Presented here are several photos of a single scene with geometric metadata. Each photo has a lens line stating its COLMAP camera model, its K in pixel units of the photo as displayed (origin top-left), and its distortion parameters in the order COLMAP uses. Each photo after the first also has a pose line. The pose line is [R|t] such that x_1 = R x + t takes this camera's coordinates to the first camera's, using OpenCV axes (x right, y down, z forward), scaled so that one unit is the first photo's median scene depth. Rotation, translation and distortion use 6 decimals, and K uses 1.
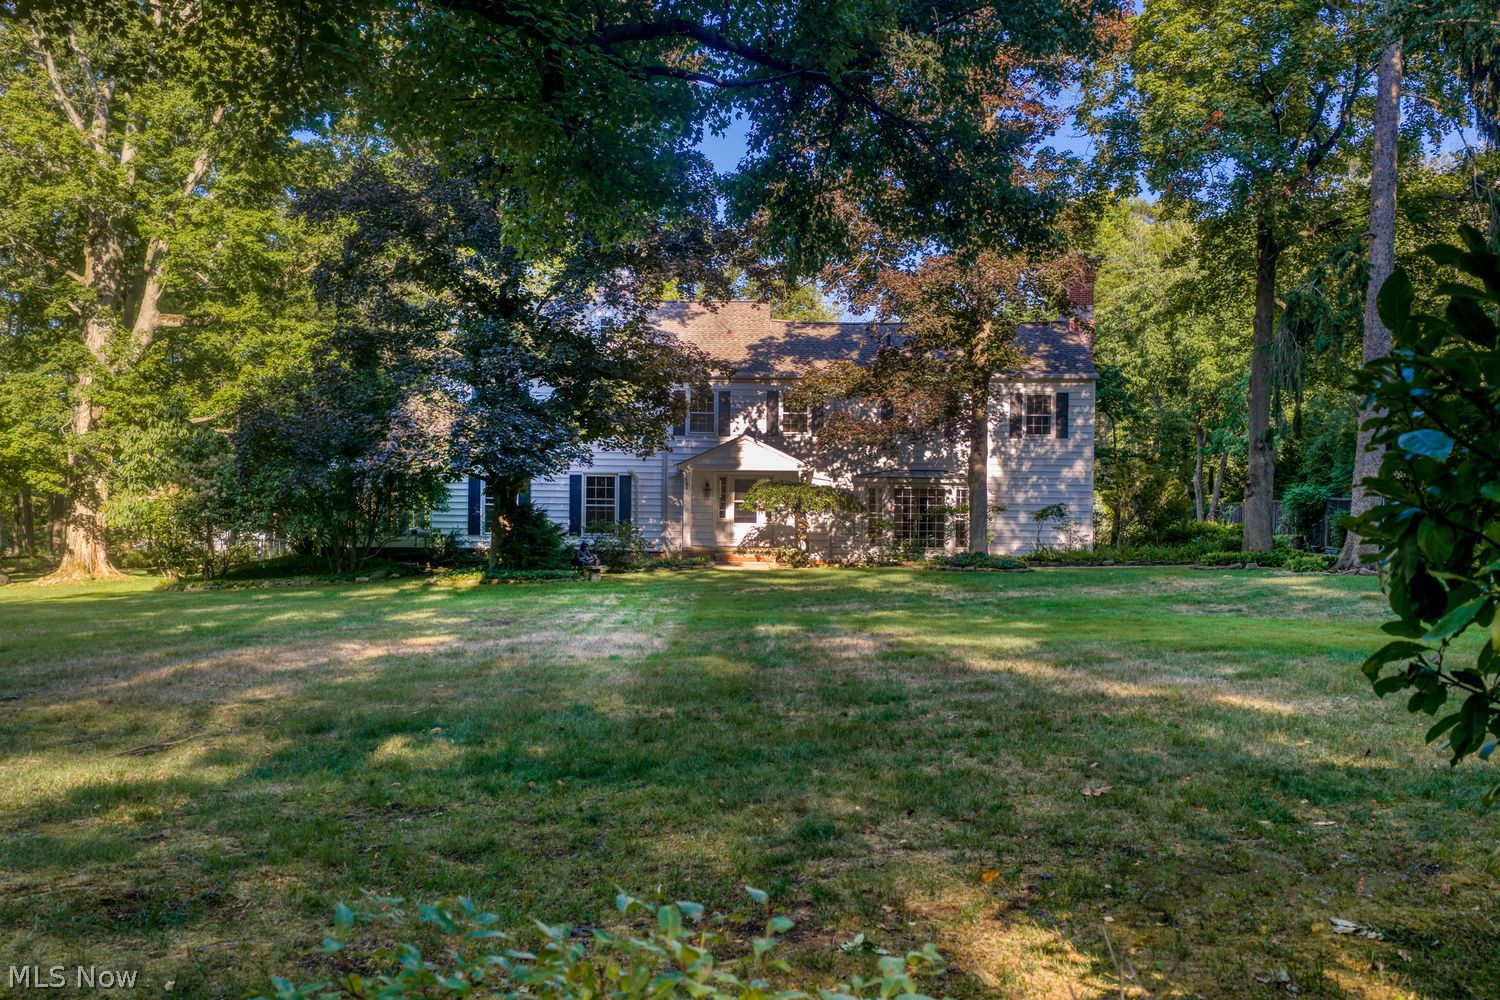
lens RADIAL K [[1211.2, 0, 750.0], [0, 1211.2, 500.0], [0, 0, 1]] dist [0.001624, 0.000499]
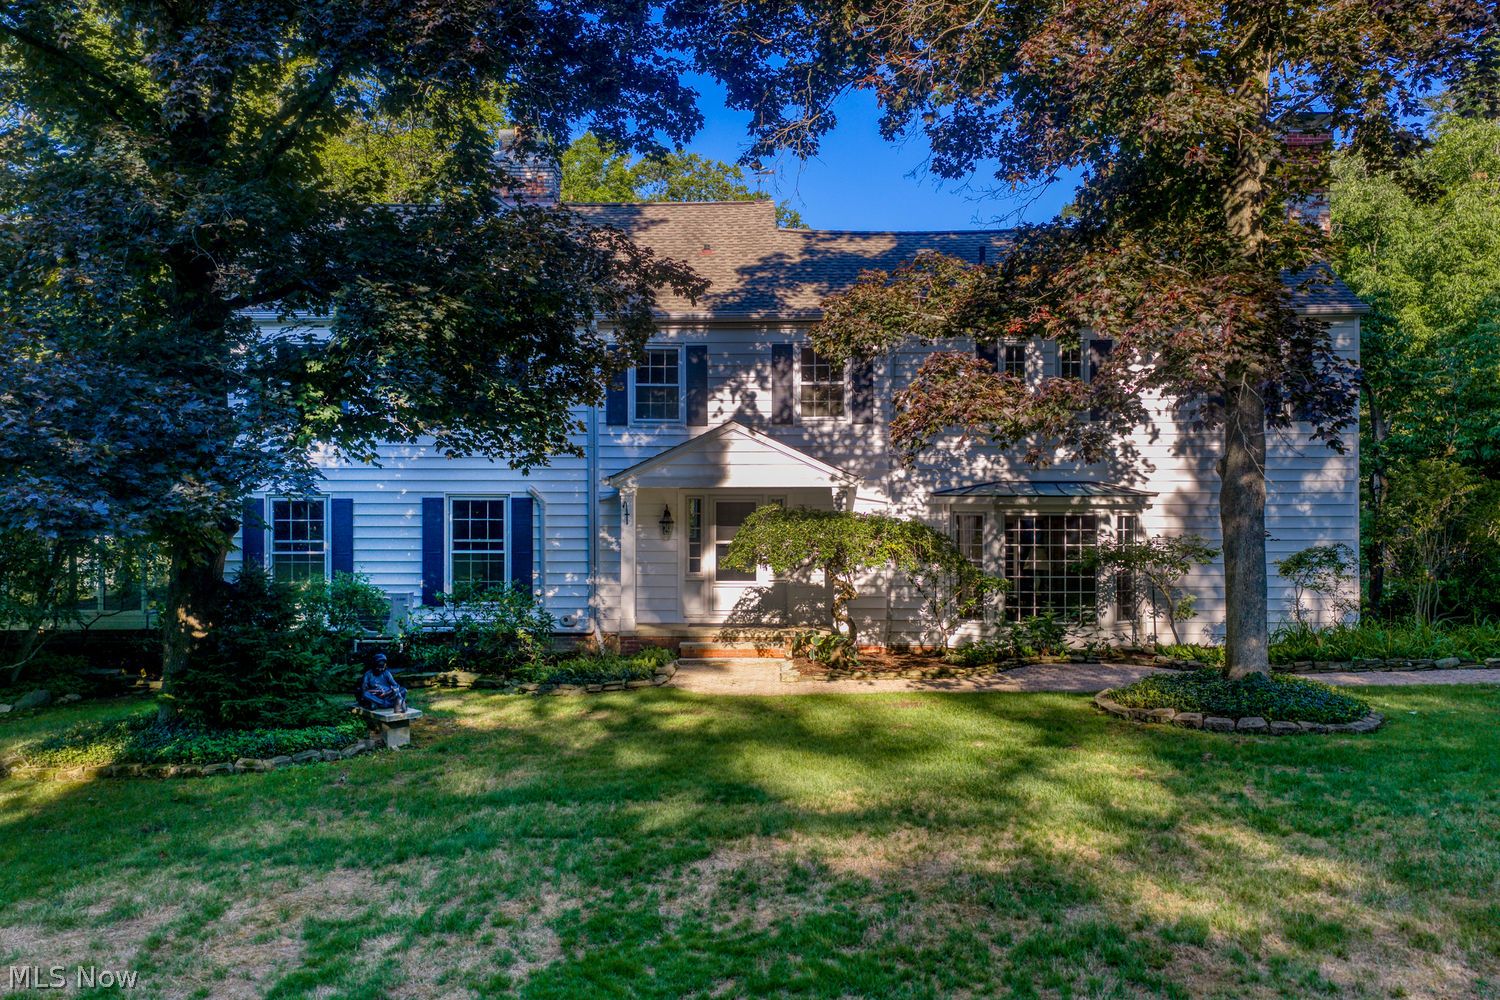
lens RADIAL K [[1203.4, 0, 746.0], [0, 1203.4, 559.1], [0, 0, 1]] dist [-0.005279, -0.003717]
pose [[0.999866, -0.012903, -0.010065, 0.006254], [0.013402, 0.998599, 0.051196, -0.019163], [0.009390, -0.051324, 0.998638, 0.444079]]
